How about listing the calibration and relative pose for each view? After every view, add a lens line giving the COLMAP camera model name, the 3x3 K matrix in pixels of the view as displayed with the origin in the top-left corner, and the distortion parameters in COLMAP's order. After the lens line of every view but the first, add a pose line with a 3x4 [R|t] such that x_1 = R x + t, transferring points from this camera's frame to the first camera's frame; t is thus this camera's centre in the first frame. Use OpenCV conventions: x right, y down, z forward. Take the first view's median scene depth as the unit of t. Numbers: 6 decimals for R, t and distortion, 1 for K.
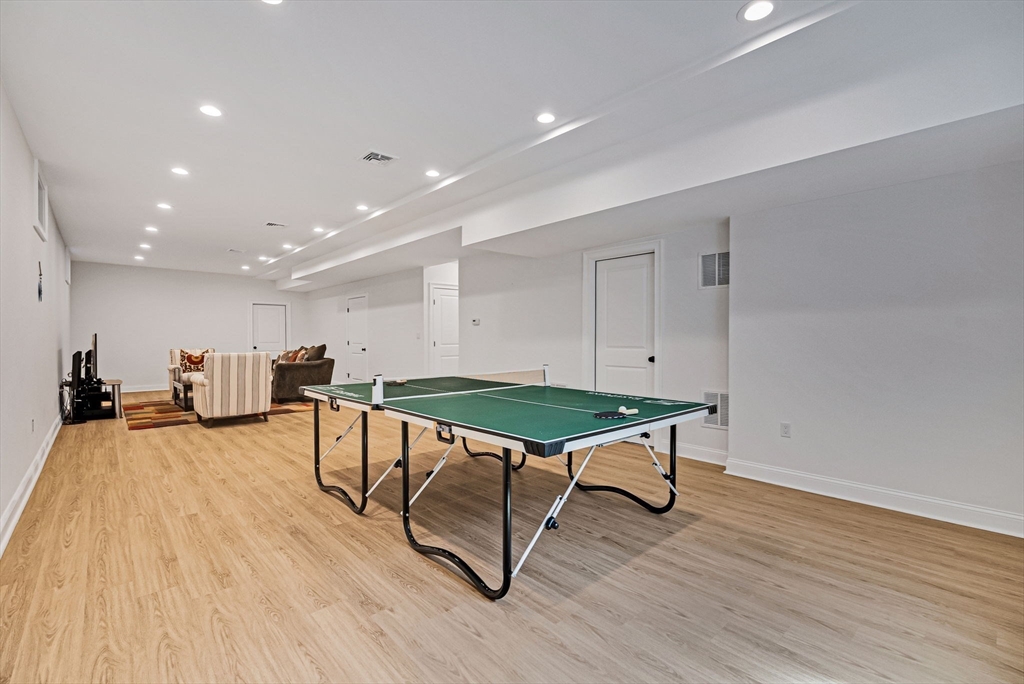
lens RADIAL K [[460.9, 0, 510.3], [0, 460.9, 341.6], [0, 0, 1]] dist [-0.000567, -0.000068]
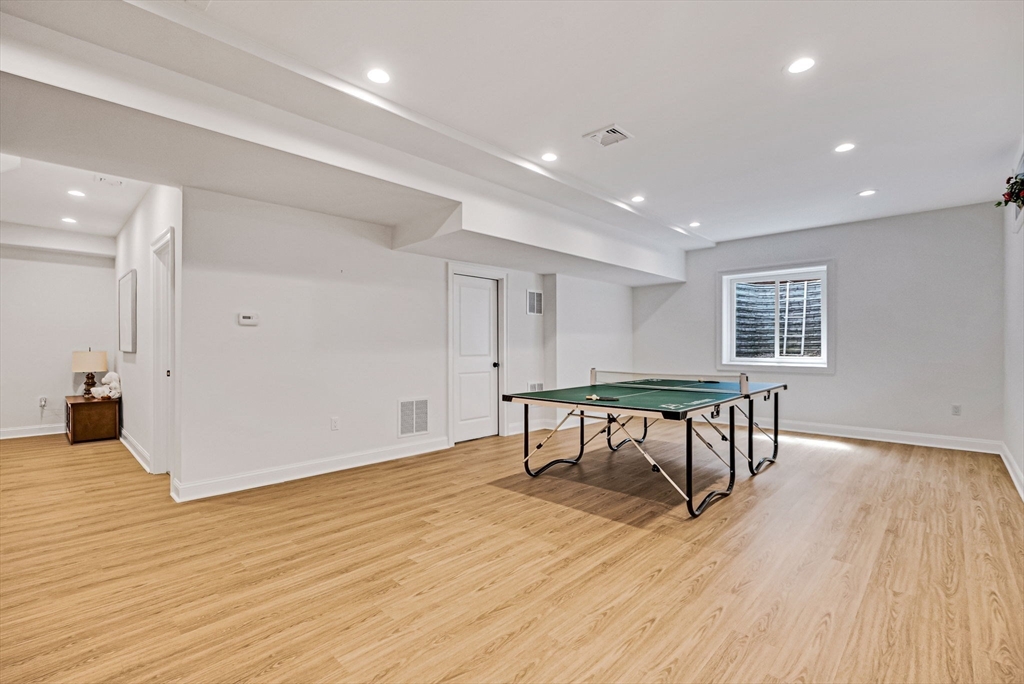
lens RADIAL K [[458.3, 0, 515.0], [0, 458.3, 346.6], [0, 0, 1]] dist [-0.003489, 0.000373]
pose [[-0.085761, 0.004792, 0.996304, -1.442711], [0.011403, 0.999928, -0.003828, -0.010061], [-0.996250, 0.011032, -0.085809, 1.624658]]
